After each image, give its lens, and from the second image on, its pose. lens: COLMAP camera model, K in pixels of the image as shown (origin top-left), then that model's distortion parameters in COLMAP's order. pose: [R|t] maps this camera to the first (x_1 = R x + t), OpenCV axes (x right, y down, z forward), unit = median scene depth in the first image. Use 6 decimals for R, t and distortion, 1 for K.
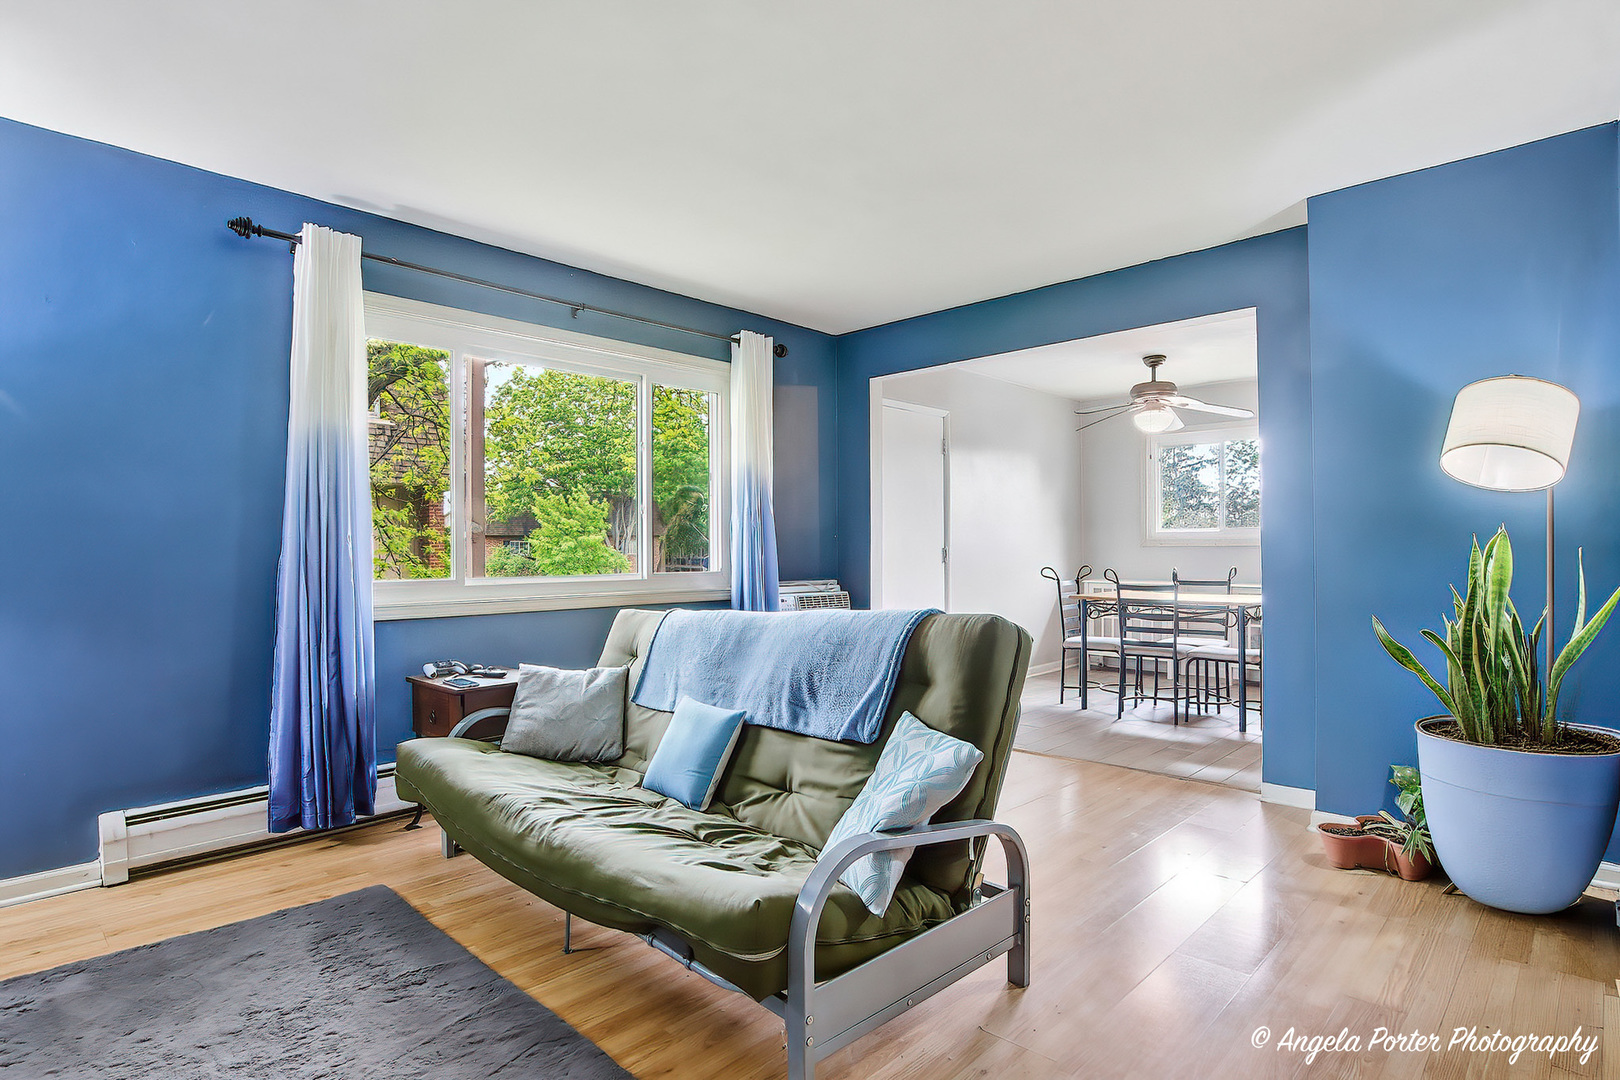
lens RADIAL K [[865.6, 0, 820.7], [0, 865.6, 539.6], [0, 0, 1]] dist [-0.002691, 0.000463]
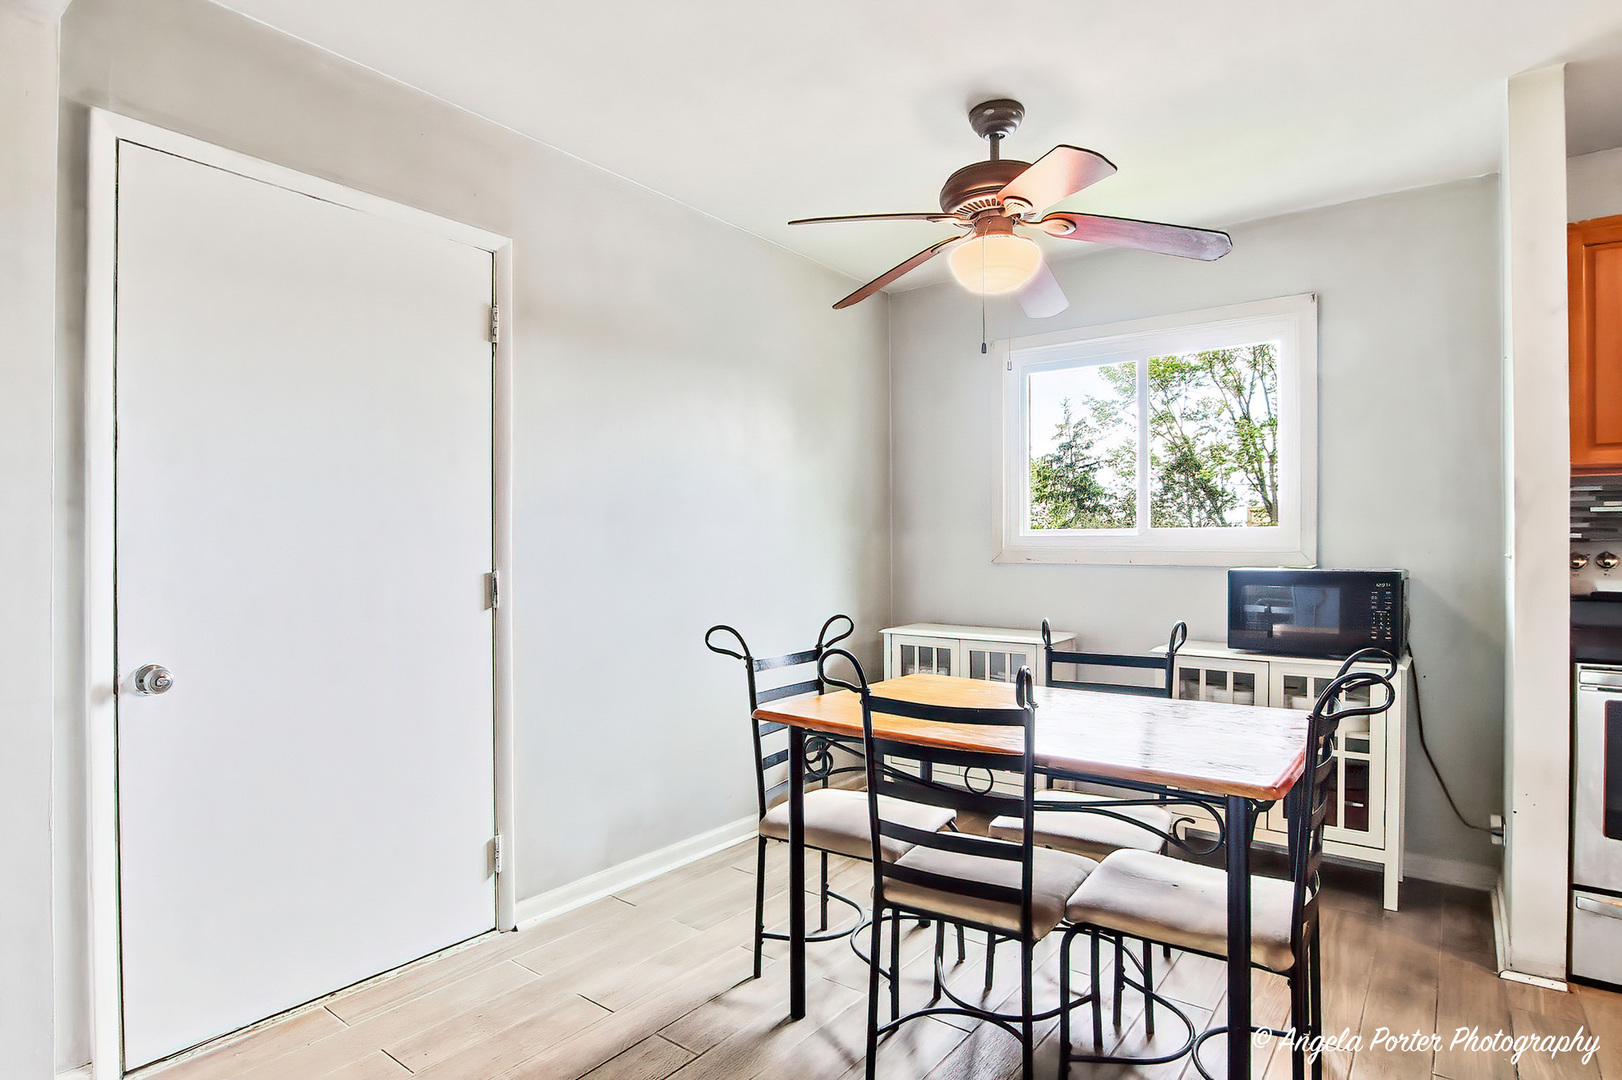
lens RADIAL K [[866.6, 0, 818.1], [0, 866.6, 546.3], [0, 0, 1]] dist [-0.002691, 0.000463]
pose [[0.994788, 0.004163, 0.101884, 0.074769], [-0.004836, 0.999968, 0.006361, -0.001888], [-0.101854, -0.006821, 0.994776, 0.171882]]
